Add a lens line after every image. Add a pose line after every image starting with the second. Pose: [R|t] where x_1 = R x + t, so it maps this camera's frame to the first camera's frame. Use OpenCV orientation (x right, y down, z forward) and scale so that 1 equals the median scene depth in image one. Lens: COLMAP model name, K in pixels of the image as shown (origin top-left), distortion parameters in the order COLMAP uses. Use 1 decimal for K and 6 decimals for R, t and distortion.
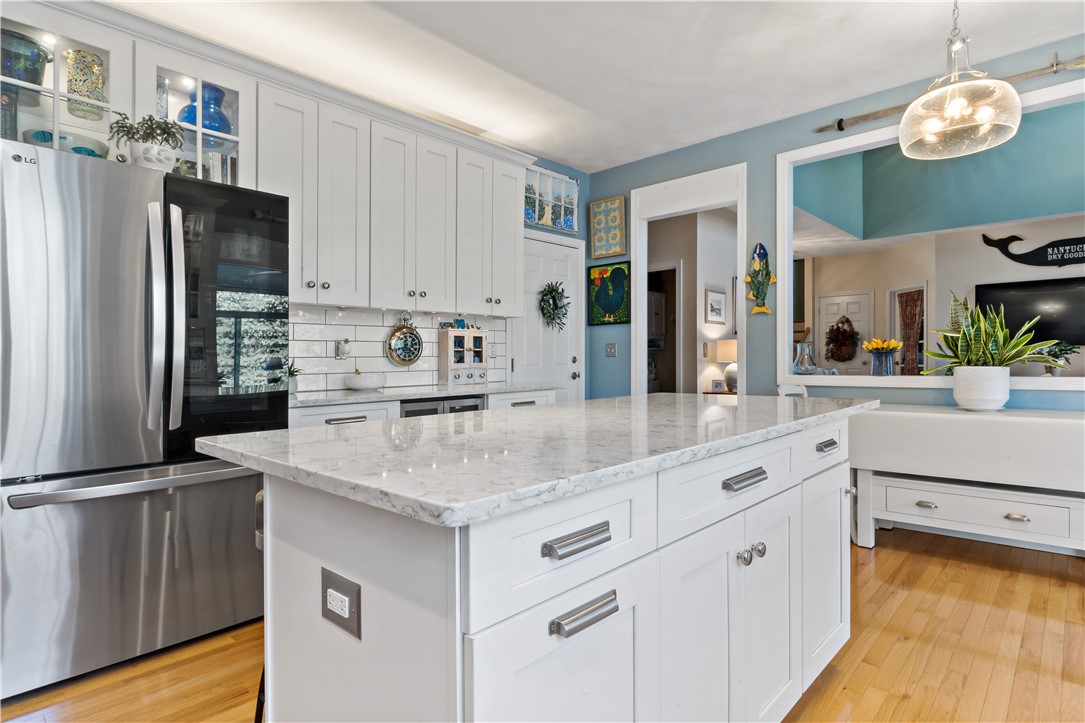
lens RADIAL K [[582.6, 0, 542.5], [0, 582.6, 361.5], [0, 0, 1]] dist [-0.003175, -0.001538]
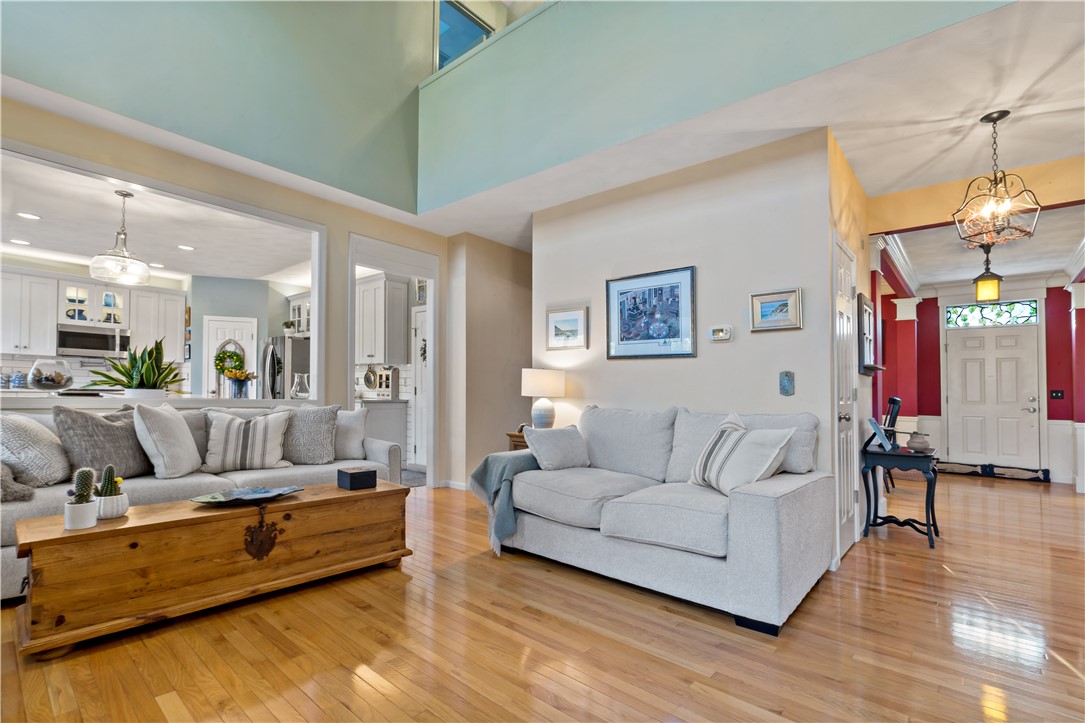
lens RADIAL K [[488.1, 0, 543.4], [0, 488.1, 396.0], [0, 0, 1]] dist [-0.002763, 0.000075]
pose [[0.037061, 0.020617, -0.999100, 0.877243], [-0.029753, 0.999367, 0.019519, -0.011043], [0.998870, 0.029003, 0.037651, 0.845947]]
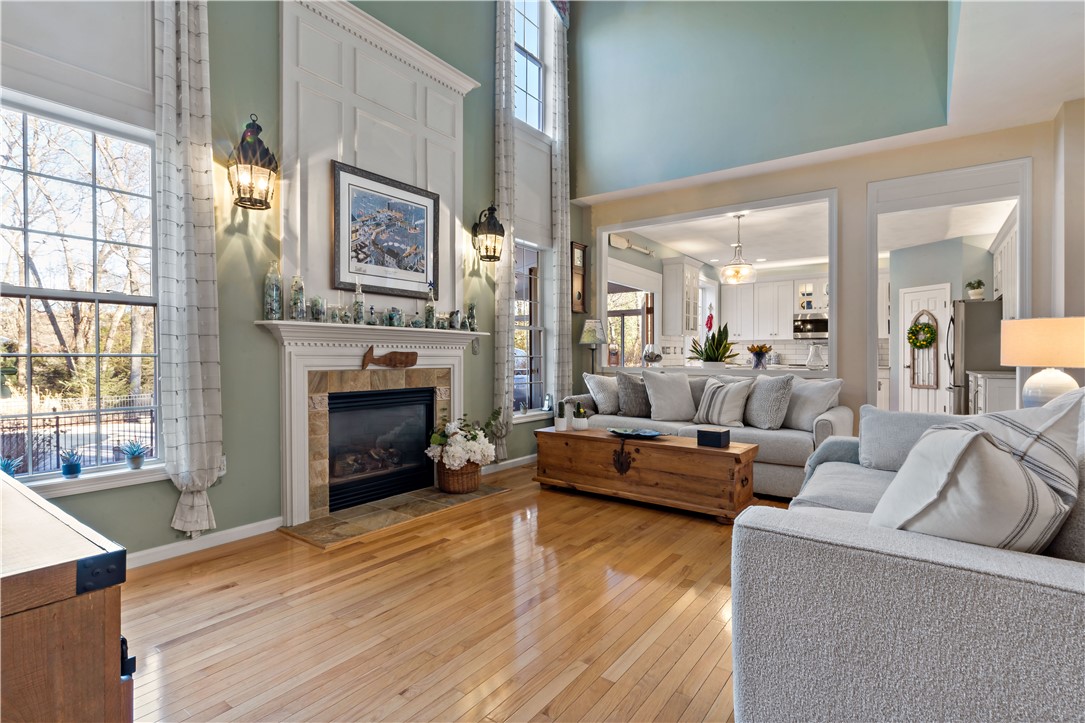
lens RADIAL K [[526.1, 0, 542.5], [0, 526.1, 361.5], [0, 0, 1]] dist [-0.004560, 0.000182]
pose [[-0.993648, 0.009355, -0.112140, 0.676410], [0.007822, 0.999870, 0.014105, -0.009700], [0.112258, 0.013139, -0.993592, 1.189282]]
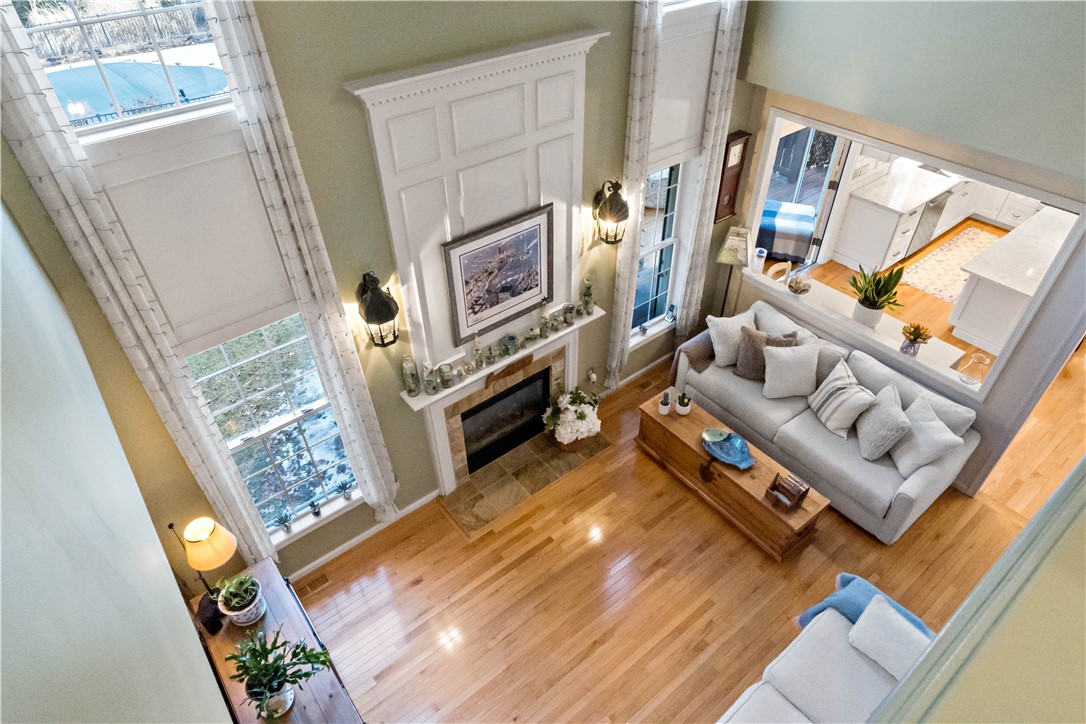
lens RADIAL K [[645.3, 0, 533.2], [0, 645.3, 370.6], [0, 0, 1]] dist [-0.001208, -0.000113]
pose [[-0.986570, -0.080042, 0.142381, 0.638182], [0.033455, 0.754196, 0.655796, -0.490217], [-0.159875, 0.651752, -0.741390, 1.178504]]
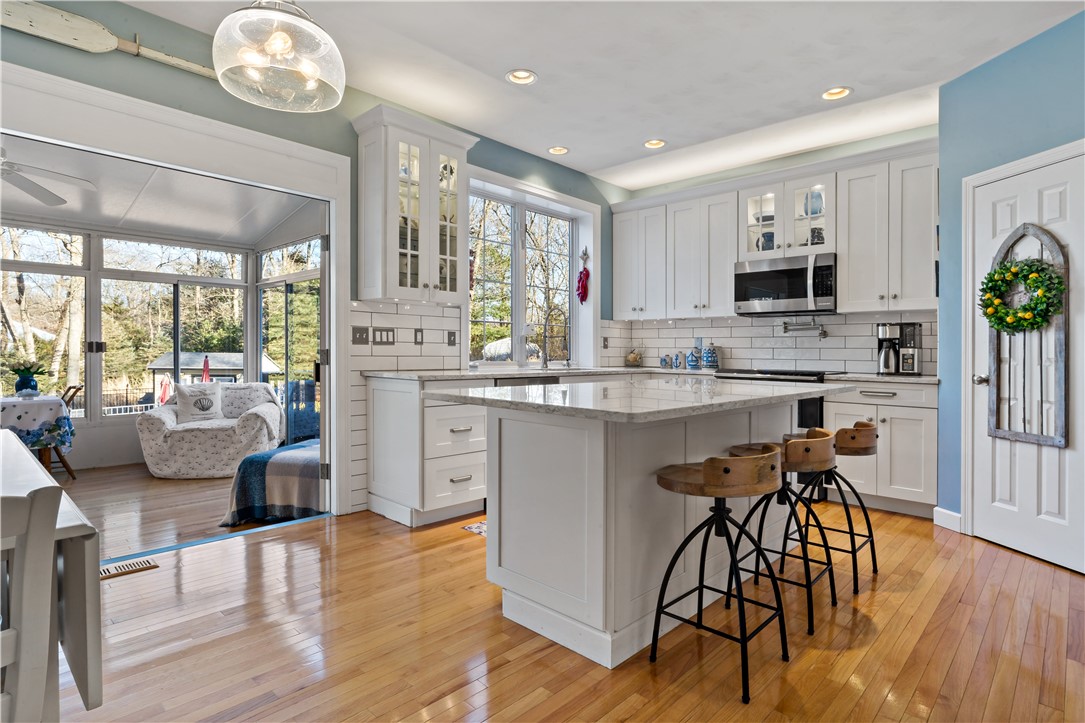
lens RADIAL K [[567.9, 0, 542.5], [0, 567.9, 361.5], [0, 0, 1]] dist [0.002141, 0.001149]
pose [[-0.999962, 0.004279, 0.007655, 0.118693], [0.004444, 0.999754, 0.021737, -0.003634], [-0.007560, 0.021770, -0.999734, 0.615349]]
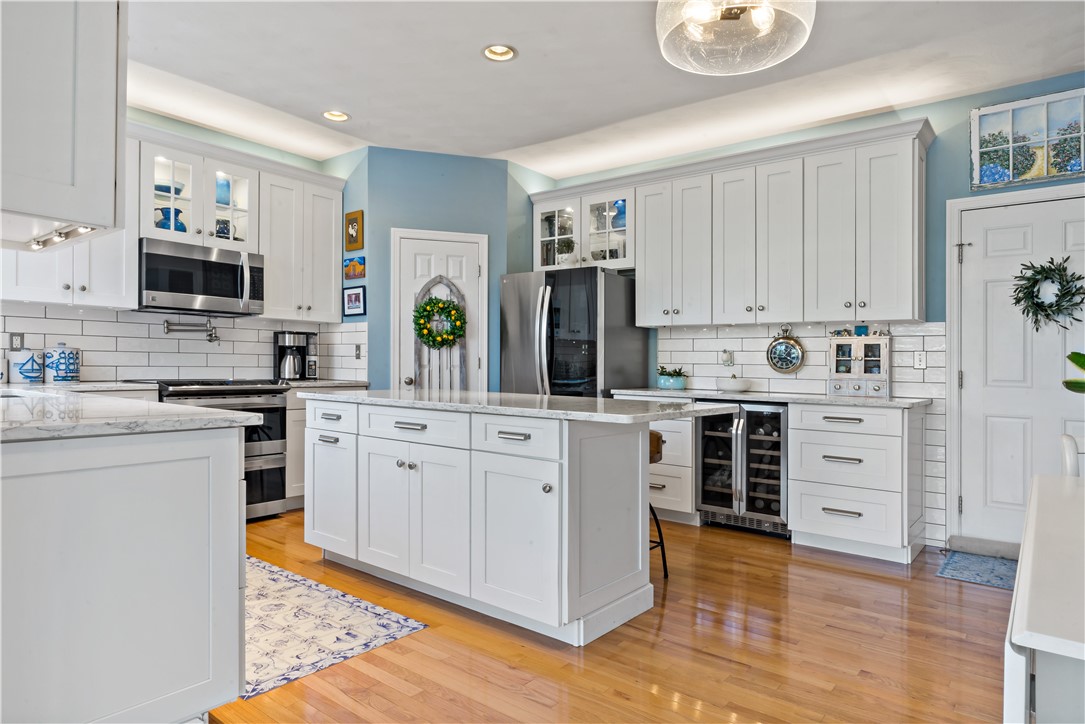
lens RADIAL K [[625.1, 0, 542.3], [0, 625.1, 380.9], [0, 0, 1]] dist [-0.002609, 0.001073]
pose [[0.070857, 0.042366, -0.996586, 0.472676], [-0.021676, 0.998927, 0.040924, -0.008852], [0.997251, 0.018702, 0.071699, 0.249050]]
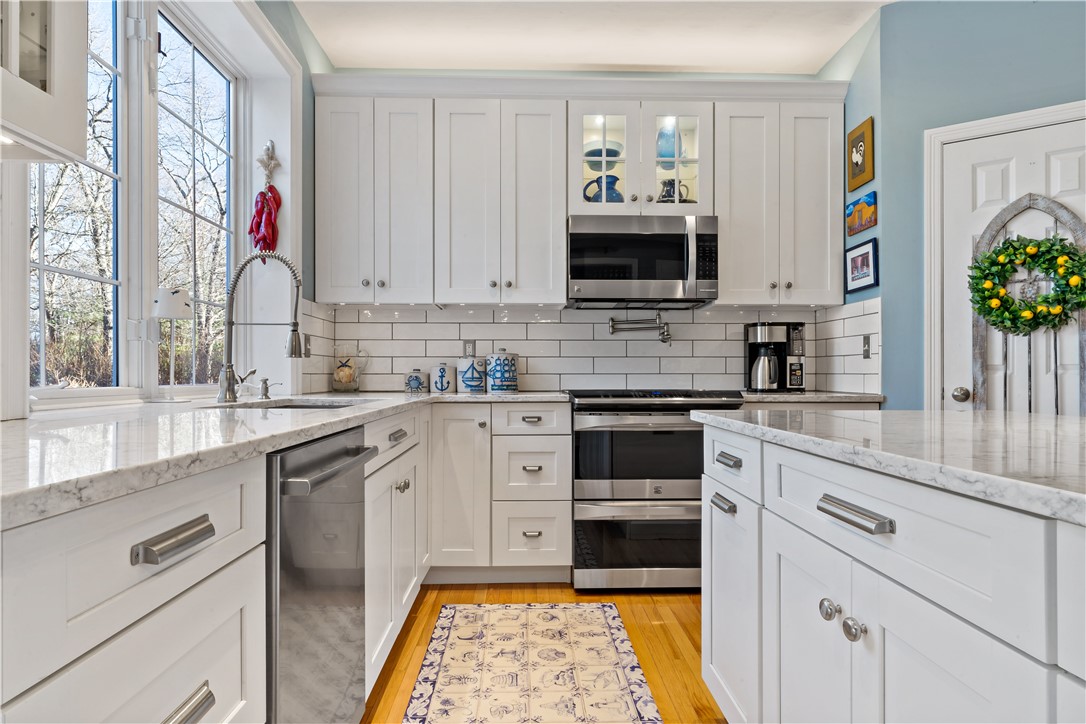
lens RADIAL K [[625.7, 0, 542.8], [0, 625.7, 380.9], [0, 0, 1]] dist [-0.002609, 0.001073]
pose [[-0.715887, 0.022931, -0.697839, 0.225536], [0.007583, 0.999657, 0.025070, 0.002762], [0.698175, 0.012655, -0.715815, 0.247429]]
